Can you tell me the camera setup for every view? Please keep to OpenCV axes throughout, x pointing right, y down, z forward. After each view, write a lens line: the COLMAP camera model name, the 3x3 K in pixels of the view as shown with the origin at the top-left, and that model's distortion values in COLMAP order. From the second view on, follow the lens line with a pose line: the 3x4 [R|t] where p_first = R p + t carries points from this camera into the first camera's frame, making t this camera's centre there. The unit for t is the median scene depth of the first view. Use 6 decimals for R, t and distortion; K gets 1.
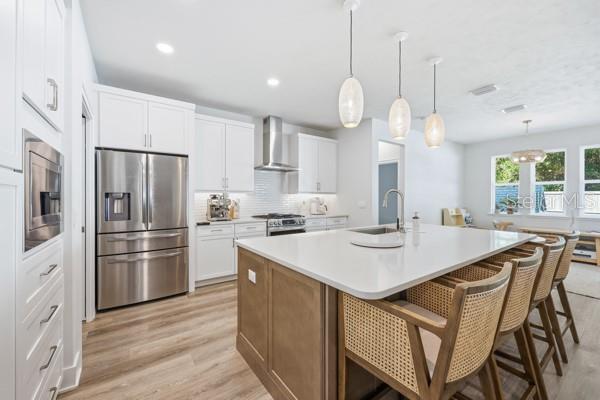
lens RADIAL K [[240.8, 0, 296.7], [0, 240.8, 198.3], [0, 0, 1]] dist [-0.000239, 0.000045]
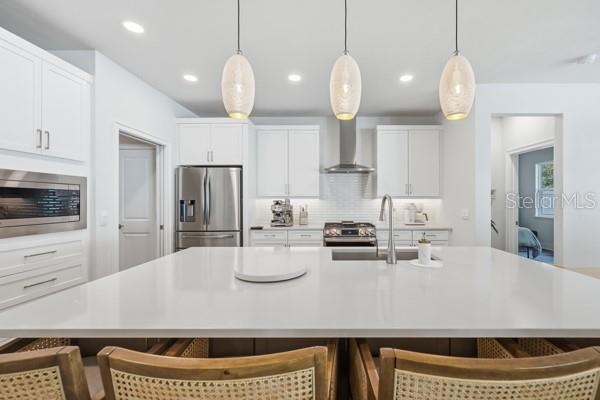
lens RADIAL K [[255.7, 0, 329.7], [0, 255.7, 200.9], [0, 0, 1]] dist [0.002250, 0.000237]
pose [[0.818655, 0.002387, -0.574281, 0.433661], [-0.001889, 0.999997, 0.001464, -0.014797], [0.574283, -0.000114, 0.818657, 0.213140]]
